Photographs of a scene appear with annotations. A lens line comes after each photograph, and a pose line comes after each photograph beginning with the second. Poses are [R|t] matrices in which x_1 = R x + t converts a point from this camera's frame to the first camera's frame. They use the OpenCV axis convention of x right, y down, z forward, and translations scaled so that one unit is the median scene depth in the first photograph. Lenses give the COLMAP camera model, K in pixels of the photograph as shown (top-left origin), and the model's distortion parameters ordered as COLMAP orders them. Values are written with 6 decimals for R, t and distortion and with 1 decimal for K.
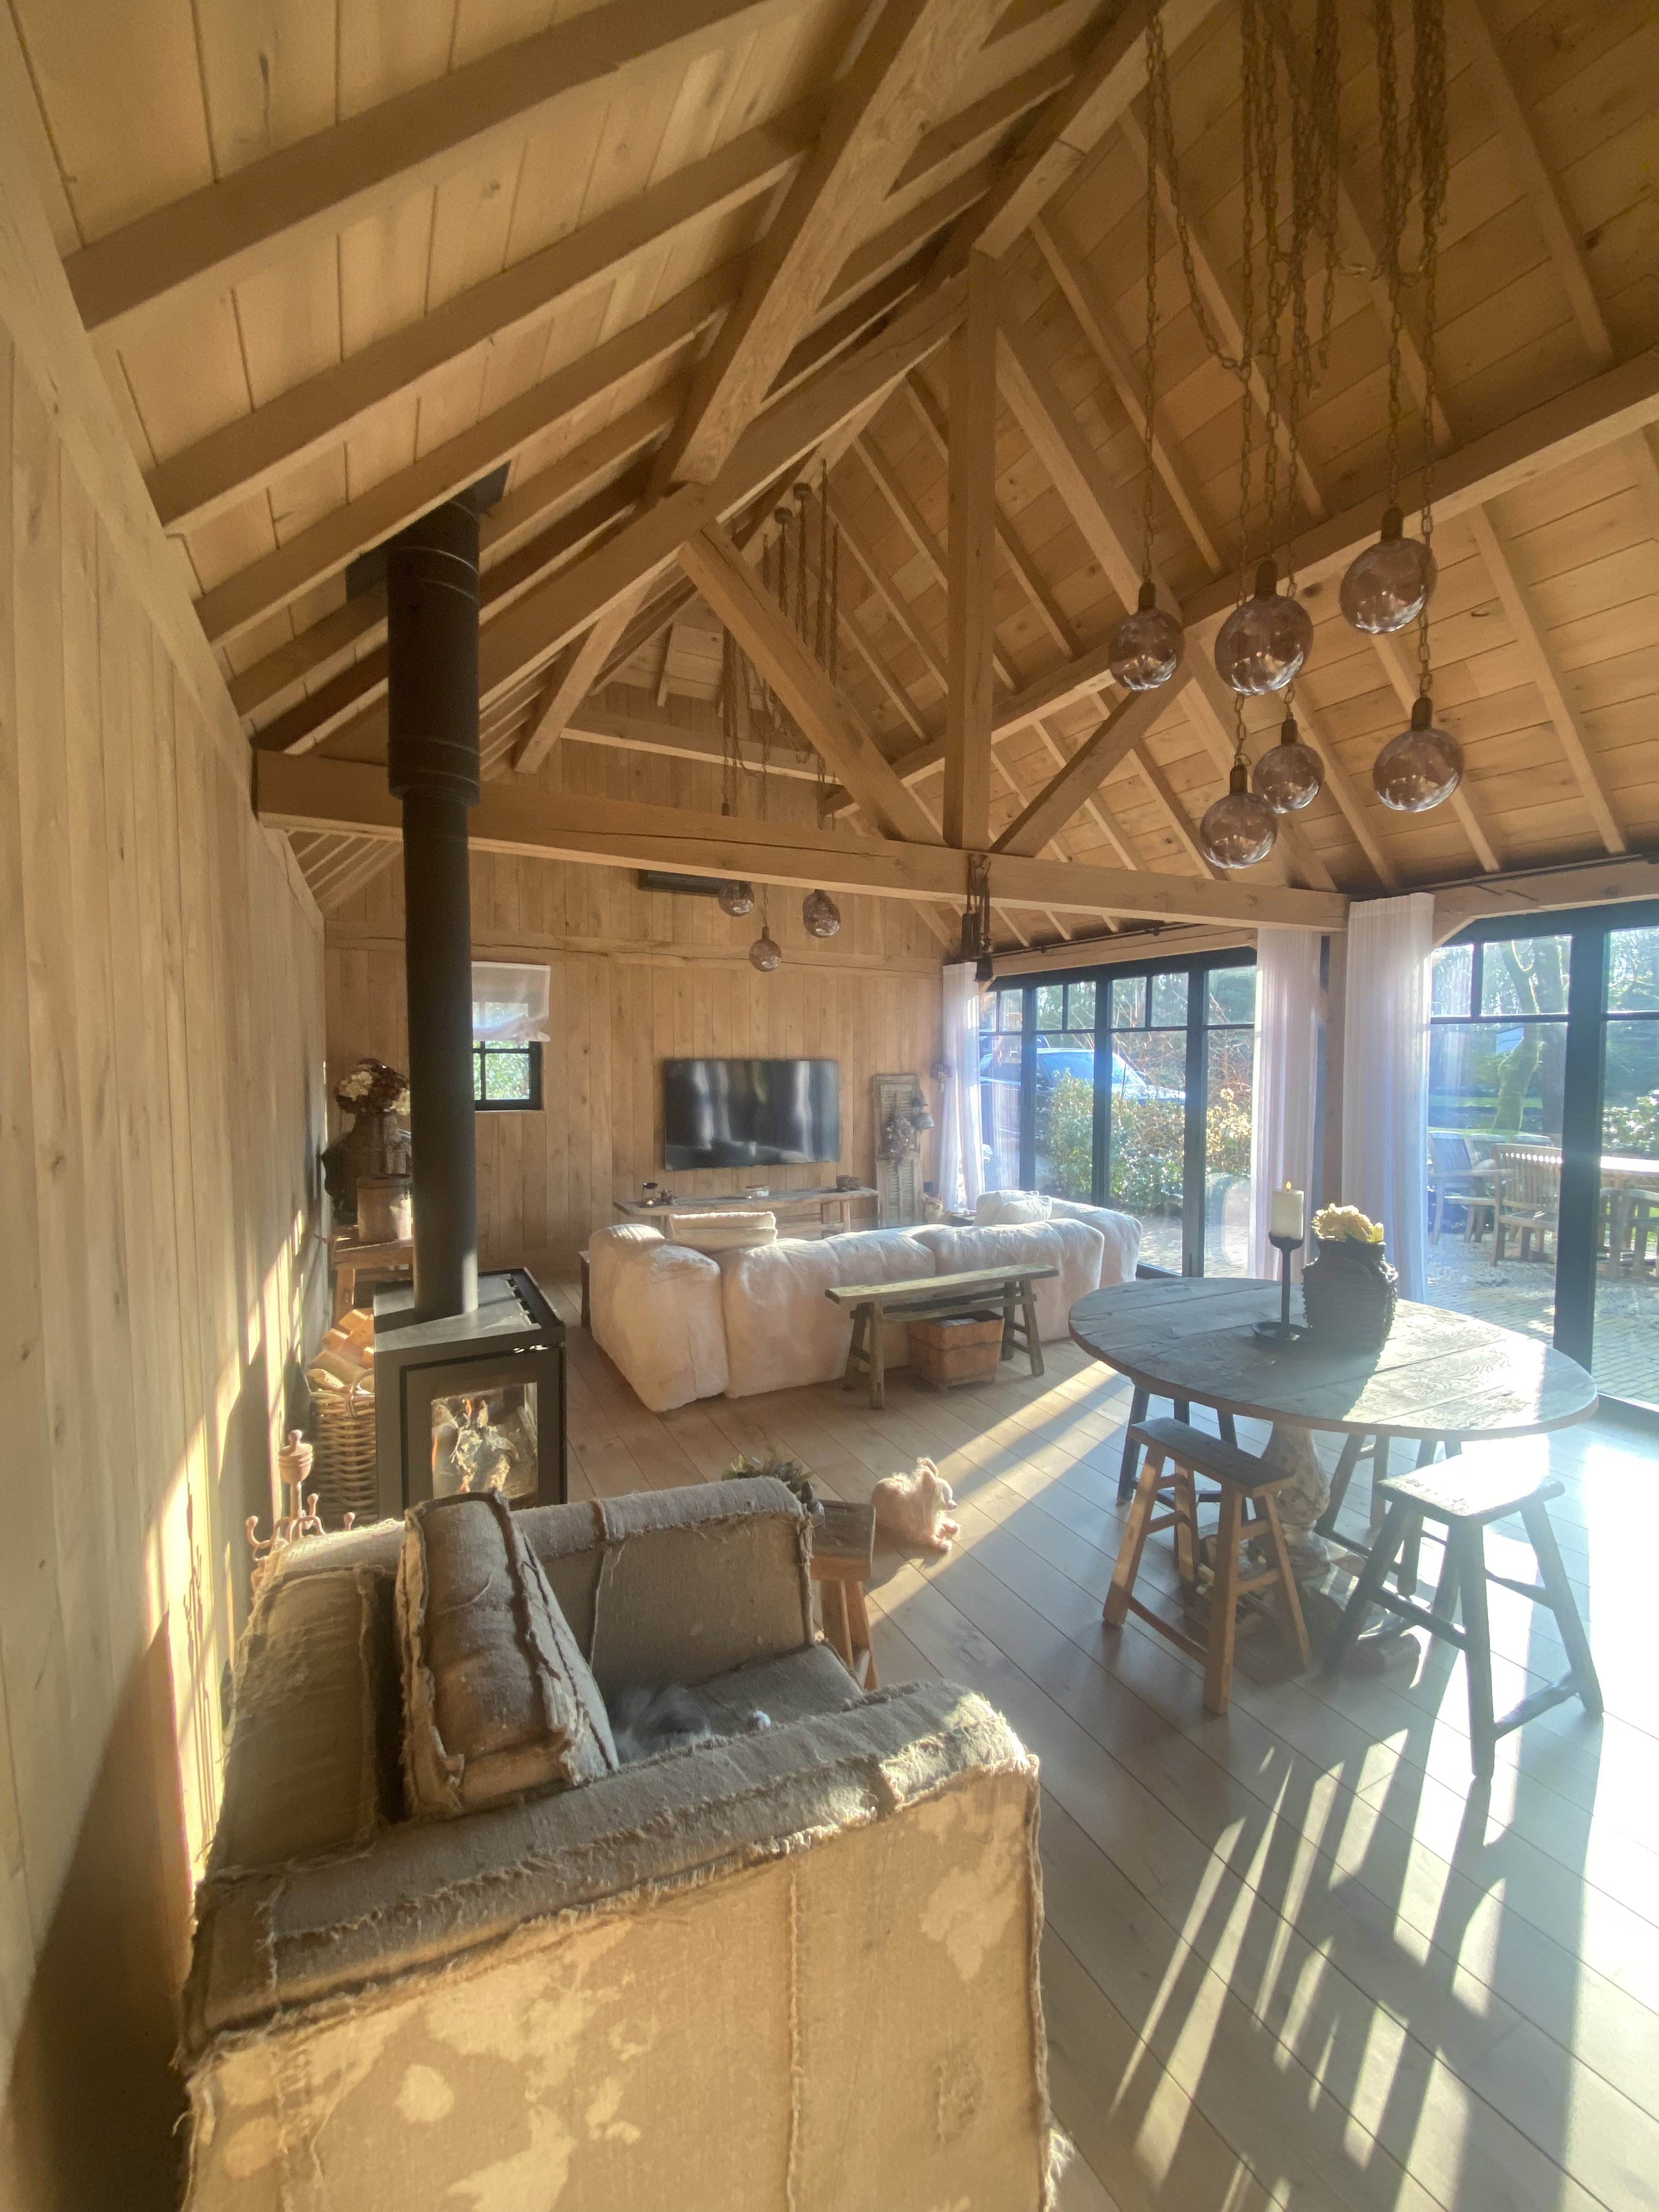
lens RADIAL K [[900.2, 0, 830.1], [0, 900.2, 1098.1], [0, 0, 1]] dist [0.001712, -0.000414]
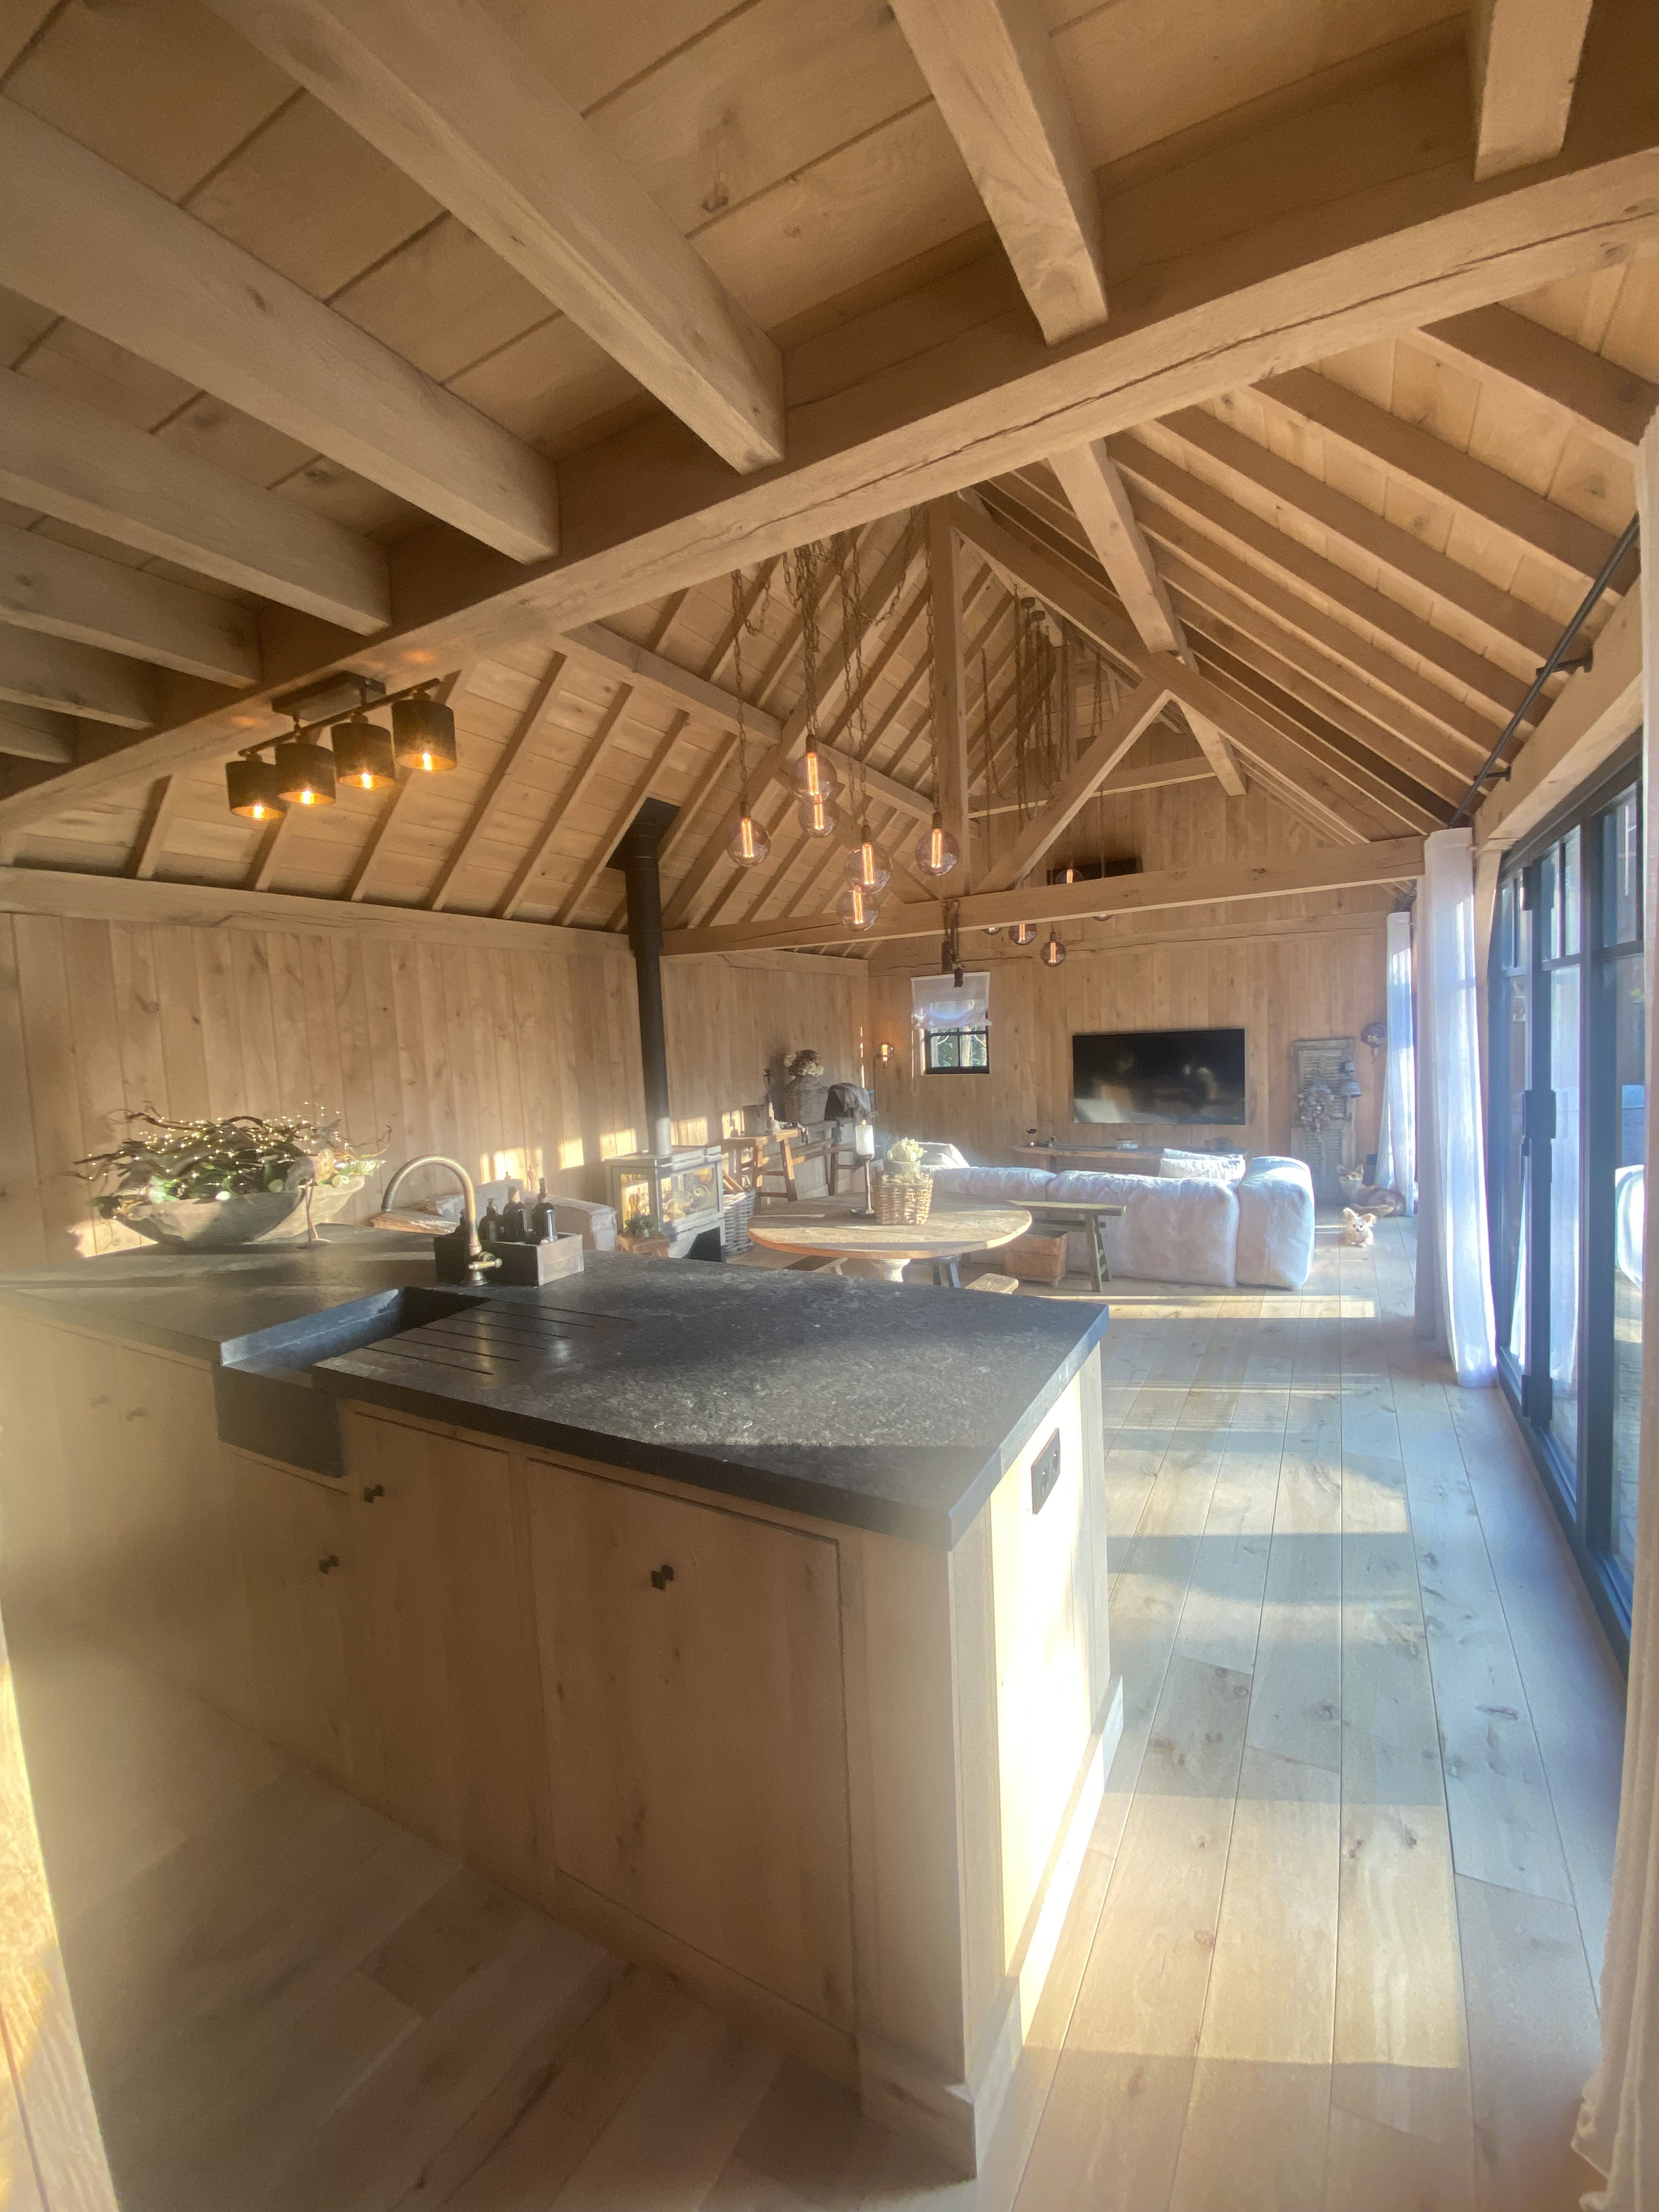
lens RADIAL K [[900.2, 0, 816.1], [0, 900.2, 1100.3], [0, 0, 1]] dist [0.001712, -0.000414]
pose [[0.530042, 0.030915, -0.847408, 0.624190], [0.006202, 0.999167, 0.040330, -0.003343], [0.847949, -0.026632, 0.529409, 0.021797]]
